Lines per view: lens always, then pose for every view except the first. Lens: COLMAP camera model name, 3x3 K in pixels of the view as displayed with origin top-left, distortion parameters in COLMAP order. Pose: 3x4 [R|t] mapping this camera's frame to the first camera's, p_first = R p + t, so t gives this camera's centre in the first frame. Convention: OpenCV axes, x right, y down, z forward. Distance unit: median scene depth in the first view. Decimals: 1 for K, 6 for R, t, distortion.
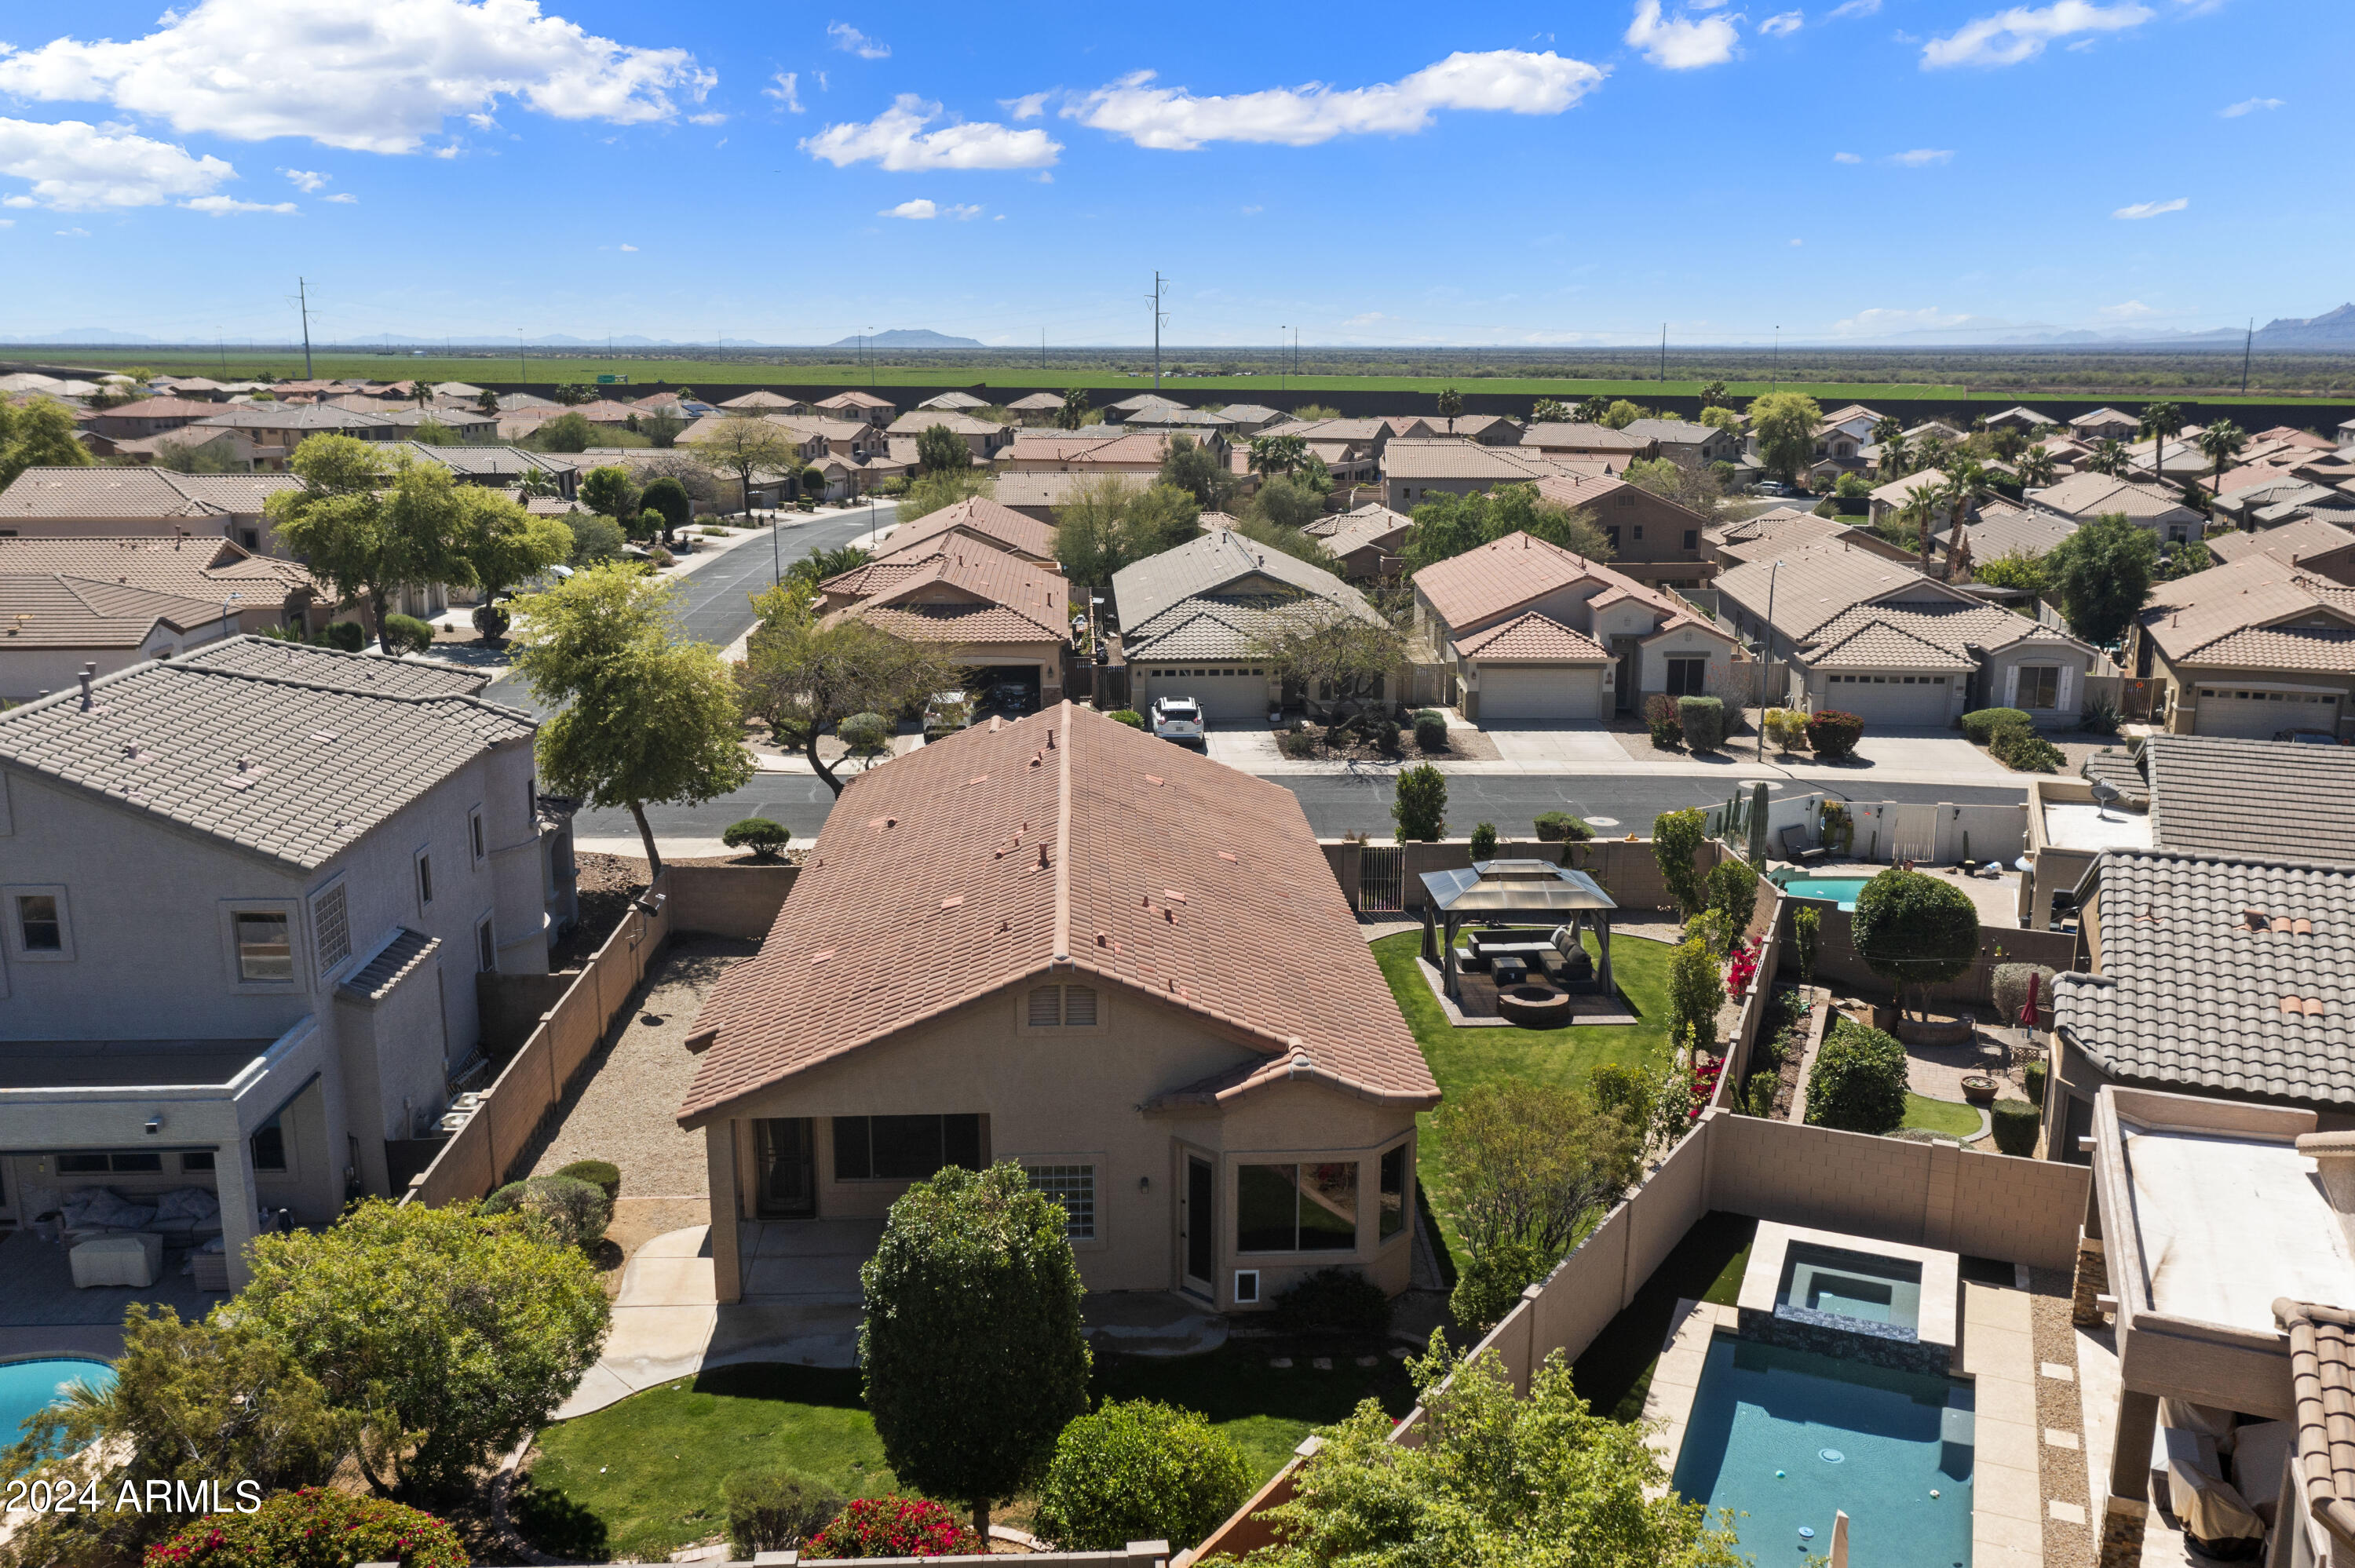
lens RADIAL K [[1875.7, 0, 1177.5], [0, 1875.7, 780.9], [0, 0, 1]] dist [0.000639, 0.003086]
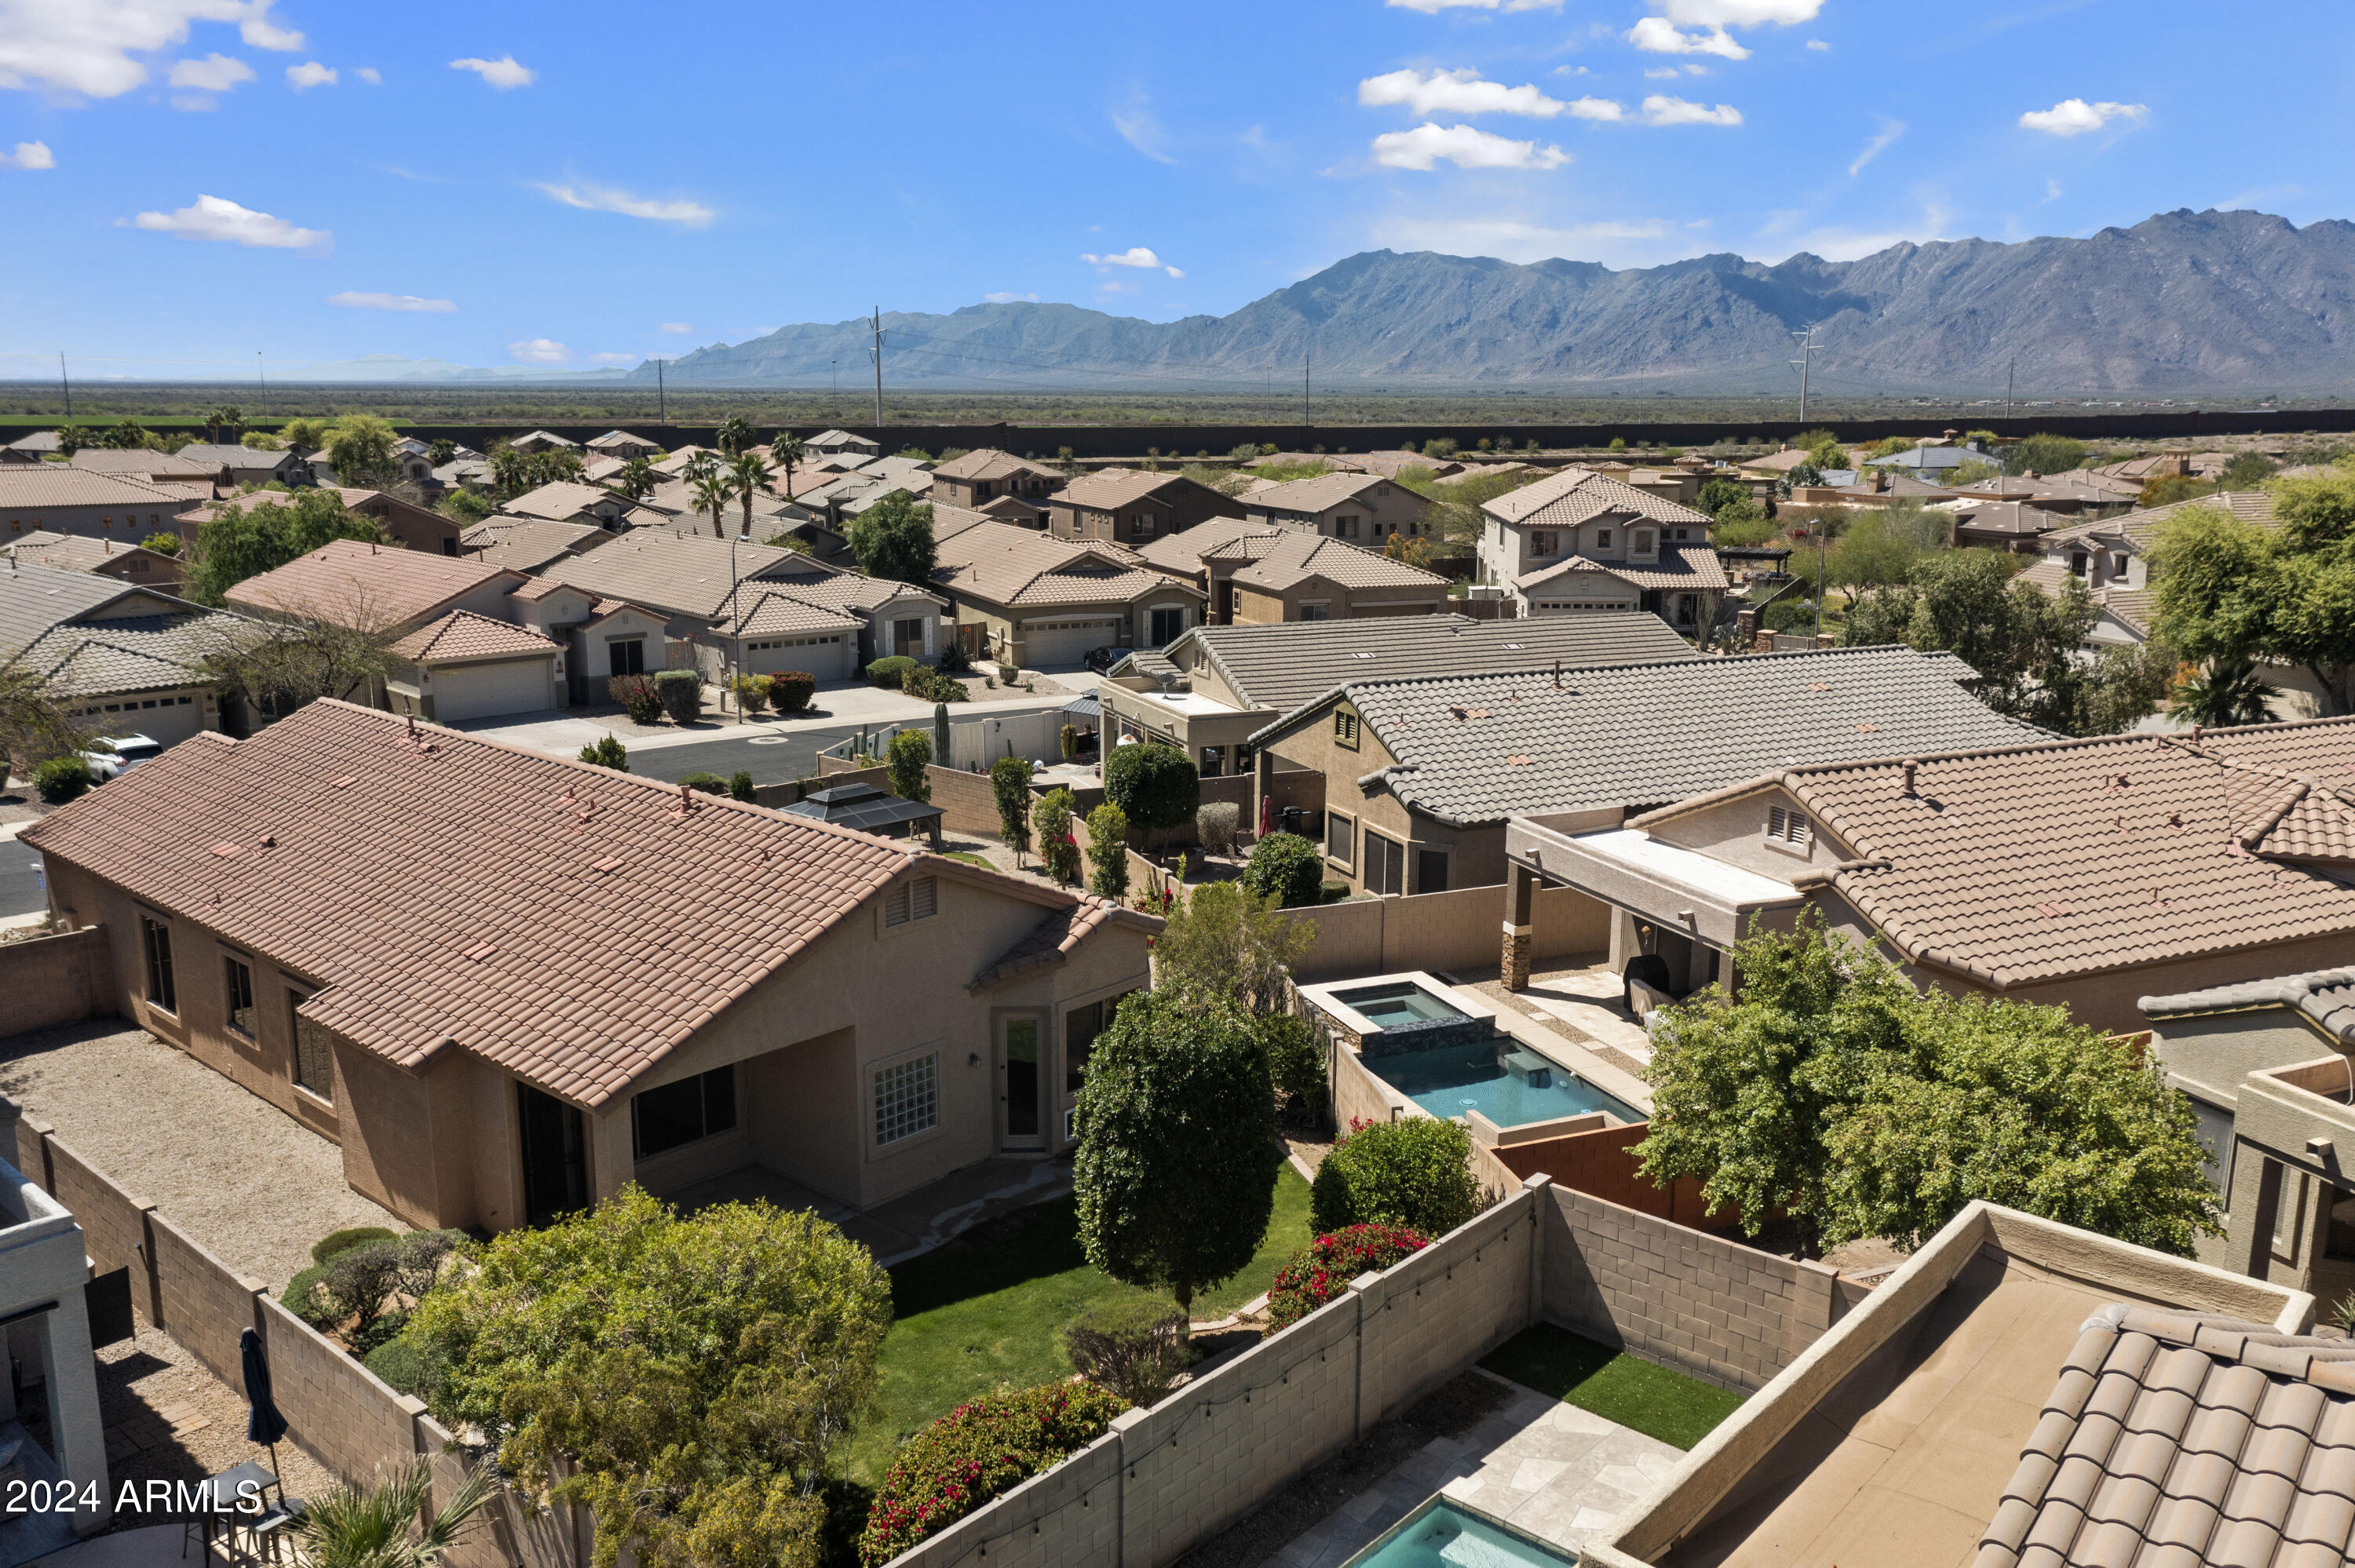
lens RADIAL K [[1875.7, 0, 1177.0], [0, 1875.7, 785.3], [0, 0, 1]] dist [0.000639, 0.003086]
pose [[0.695673, -0.144607, 0.703654, -0.260218], [0.156895, 0.986467, 0.047612, 0.011737], [-0.701016, 0.077277, 0.708946, 0.062021]]
